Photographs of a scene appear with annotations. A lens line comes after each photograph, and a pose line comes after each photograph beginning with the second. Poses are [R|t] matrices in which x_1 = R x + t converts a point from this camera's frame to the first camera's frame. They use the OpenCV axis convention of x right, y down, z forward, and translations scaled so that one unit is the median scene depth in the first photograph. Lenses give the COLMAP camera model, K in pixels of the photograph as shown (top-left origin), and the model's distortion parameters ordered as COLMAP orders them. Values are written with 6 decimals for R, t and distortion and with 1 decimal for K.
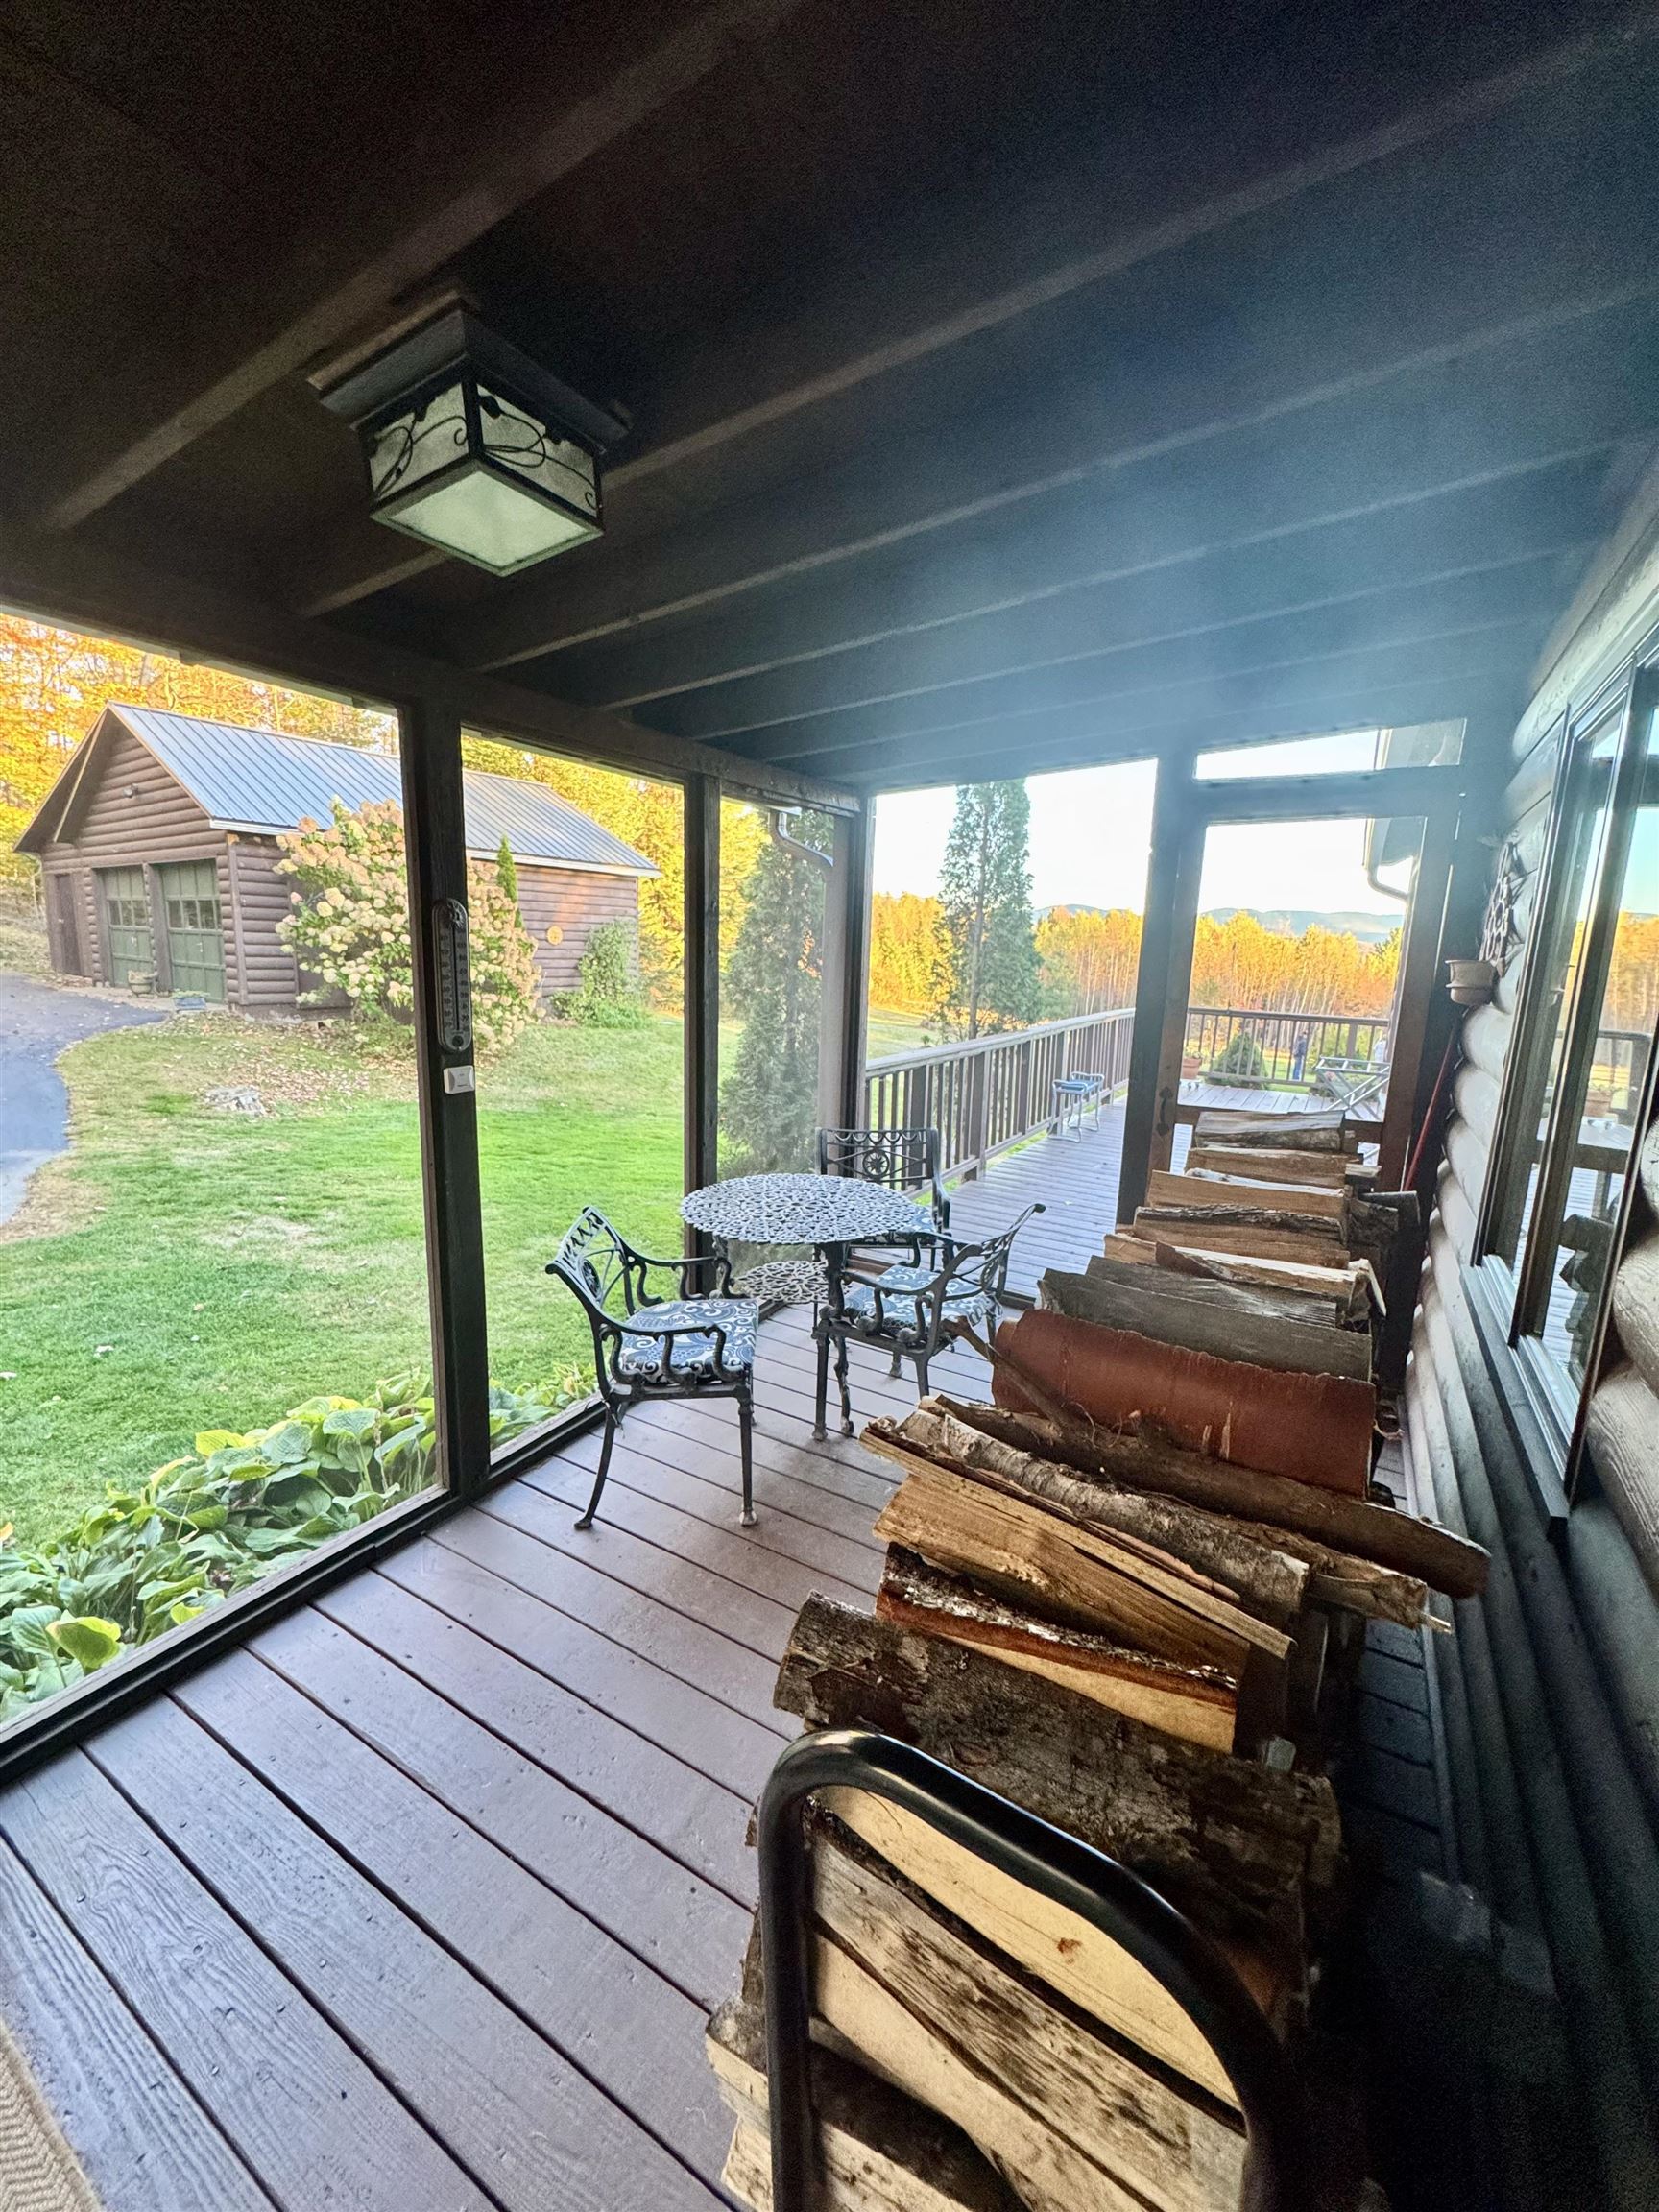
lens RADIAL K [[880.3, 0, 829.5], [0, 880.3, 1106.0], [0, 0, 1]] dist [-0.000162, 0.000041]
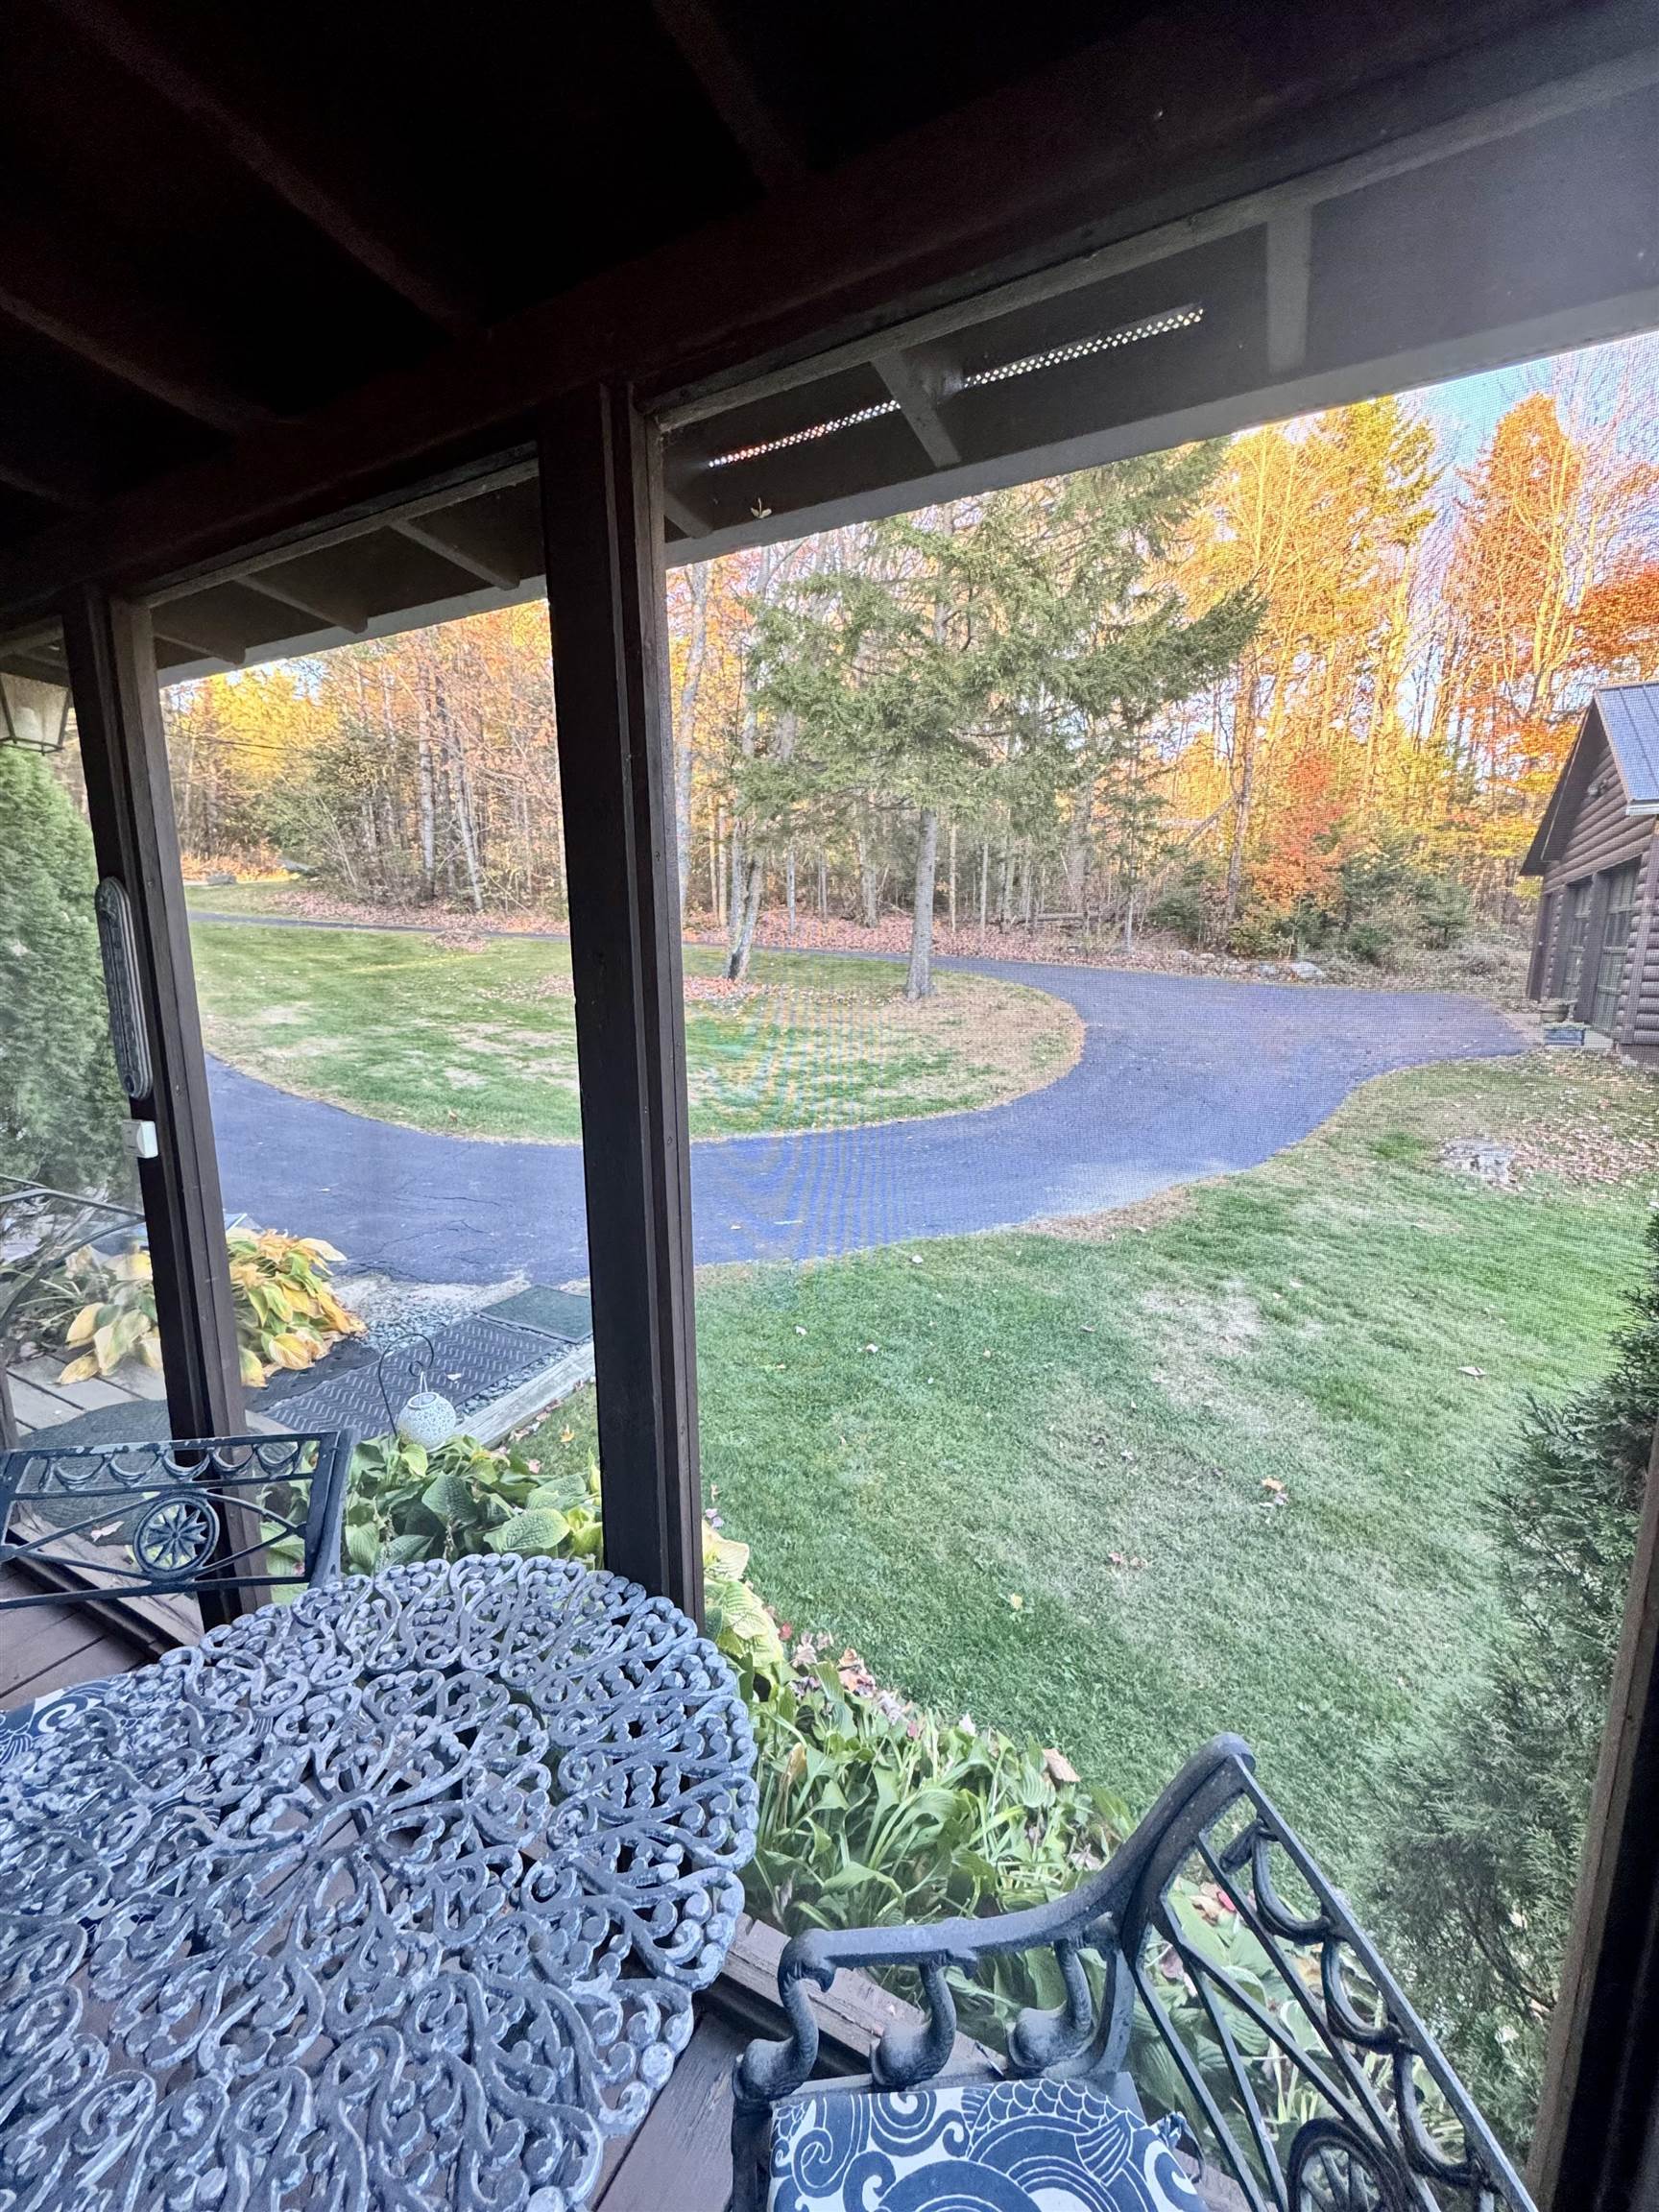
lens RADIAL K [[880.3, 0, 829.5], [0, 880.3, 1106.0], [0, 0, 1]] dist [-0.000162, 0.000041]
pose [[0.062154, 0.149553, -0.986798, 0.113270], [-0.169439, 0.975939, 0.137235, -0.090389], [0.983579, 0.158673, 0.085999, 0.479762]]
